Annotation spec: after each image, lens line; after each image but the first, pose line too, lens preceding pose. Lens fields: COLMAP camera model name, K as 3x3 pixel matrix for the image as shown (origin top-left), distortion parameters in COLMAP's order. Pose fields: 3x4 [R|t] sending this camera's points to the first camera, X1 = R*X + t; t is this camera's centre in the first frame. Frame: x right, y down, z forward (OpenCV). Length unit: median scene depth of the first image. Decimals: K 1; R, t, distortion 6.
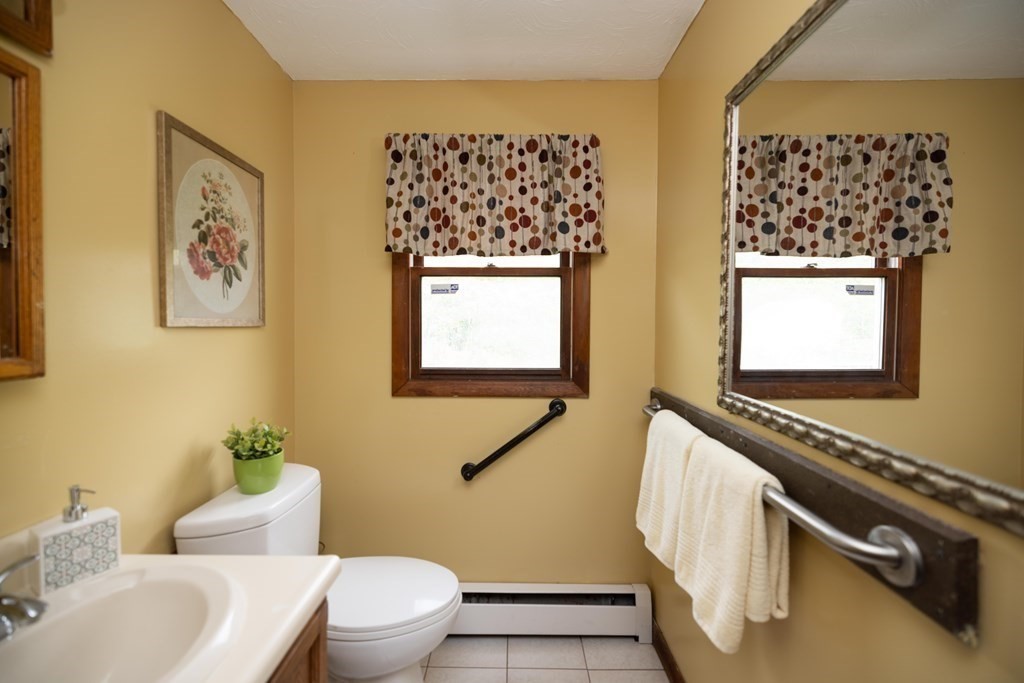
lens RADIAL K [[426.1, 0, 504.4], [0, 426.1, 323.4], [0, 0, 1]] dist [-0.002881, -0.000269]
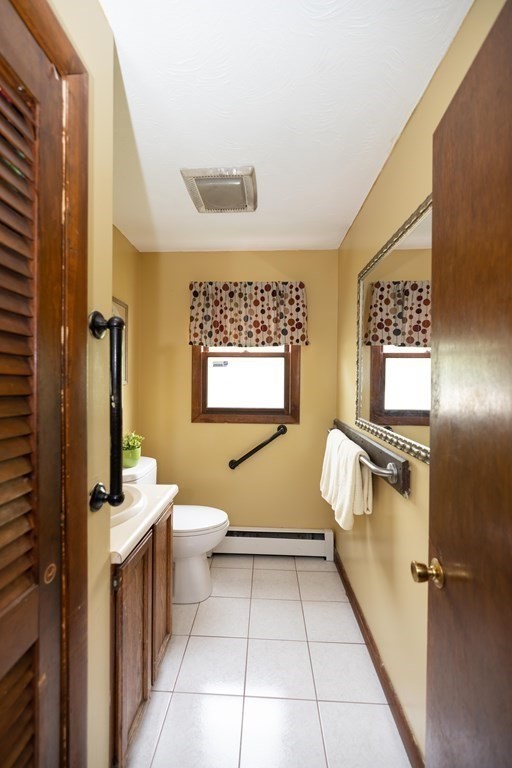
lens RADIAL K [[319.6, 0, 255.0], [0, 319.6, 385.1], [0, 0, 1]] dist [-0.002881, -0.000269]
pose [[0.999712, 0.007705, -0.022707, 0.042130], [-0.007494, 0.999928, 0.009357, -0.004689], [0.022778, -0.009184, 0.999698, -0.389270]]
